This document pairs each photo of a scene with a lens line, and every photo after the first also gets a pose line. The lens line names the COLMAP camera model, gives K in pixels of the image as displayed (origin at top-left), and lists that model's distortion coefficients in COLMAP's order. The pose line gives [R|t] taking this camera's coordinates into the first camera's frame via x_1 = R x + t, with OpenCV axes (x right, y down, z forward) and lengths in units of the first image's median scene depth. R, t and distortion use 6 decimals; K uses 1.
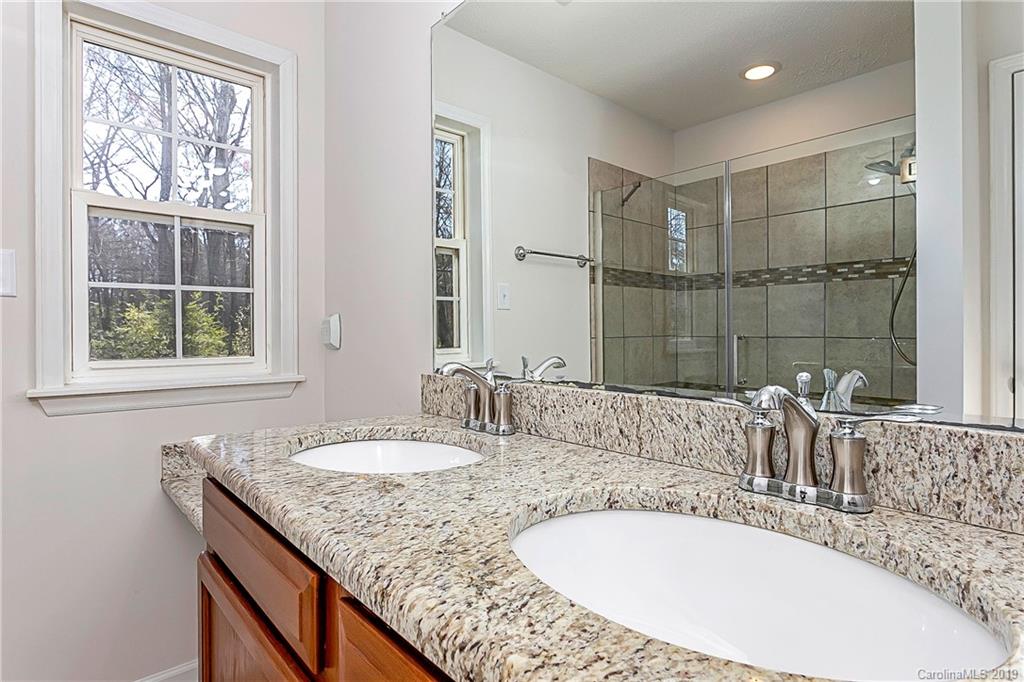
lens RADIAL K [[525.0, 0, 510.5], [0, 525.0, 331.9], [0, 0, 1]] dist [-0.001206, -0.002001]
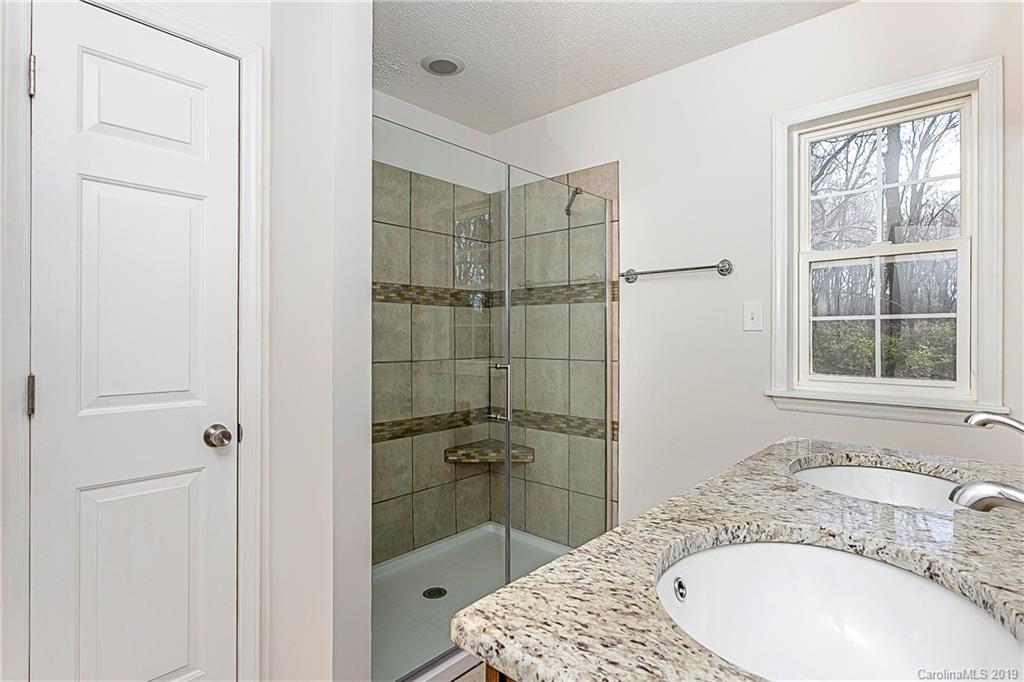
lens RADIAL K [[525.0, 0, 509.7], [0, 525.0, 336.1], [0, 0, 1]] dist [-0.001206, -0.002001]
pose [[0.108879, 0.007192, -0.994029, 1.082689], [-0.002406, 0.999973, 0.006971, -0.118176], [0.994052, 0.001632, 0.108894, 0.124752]]
